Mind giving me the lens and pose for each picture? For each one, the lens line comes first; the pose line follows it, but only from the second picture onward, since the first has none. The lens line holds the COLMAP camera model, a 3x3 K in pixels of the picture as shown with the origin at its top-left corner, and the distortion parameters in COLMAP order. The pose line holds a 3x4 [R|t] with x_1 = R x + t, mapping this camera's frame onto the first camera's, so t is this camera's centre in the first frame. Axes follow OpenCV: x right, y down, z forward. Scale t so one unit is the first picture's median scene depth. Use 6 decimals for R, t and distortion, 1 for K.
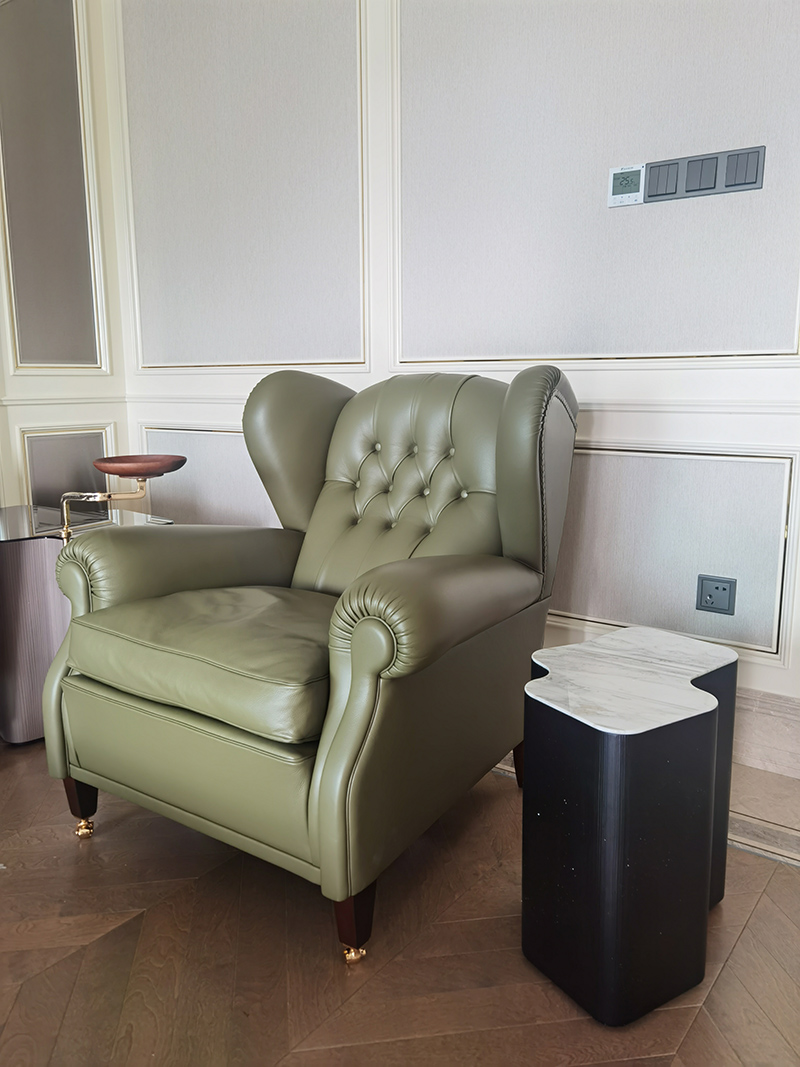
lens RADIAL K [[865.5, 0, 428.3], [0, 865.5, 532.9], [0, 0, 1]] dist [0.012773, 0.001618]
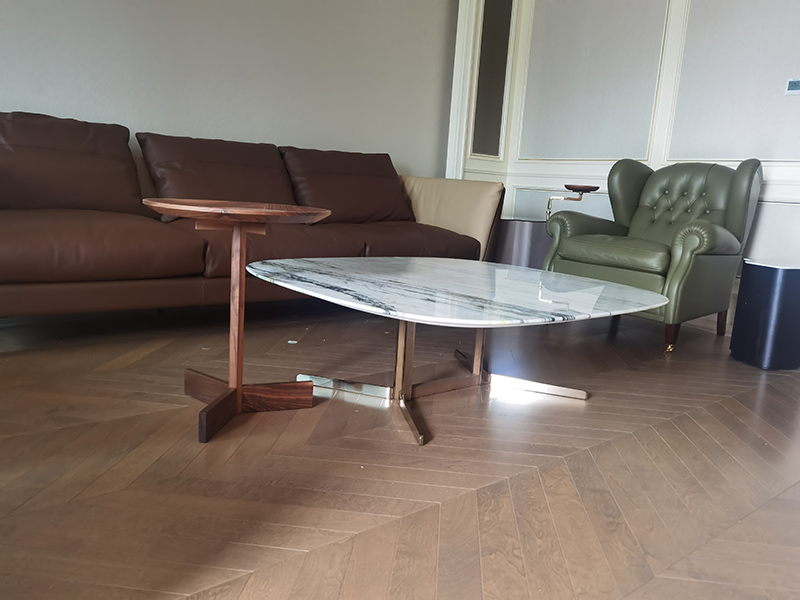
lens RADIAL K [[649.0, 0, 400.0], [0, 649.0, 300.0], [0, 0, 1]] dist [0.012773, 0.001618]
pose [[0.963510, 0.112512, -0.242876, -0.317966], [-0.115473, 0.993309, 0.002058, 0.297285], [0.241482, 0.026062, 0.970055, -0.979115]]
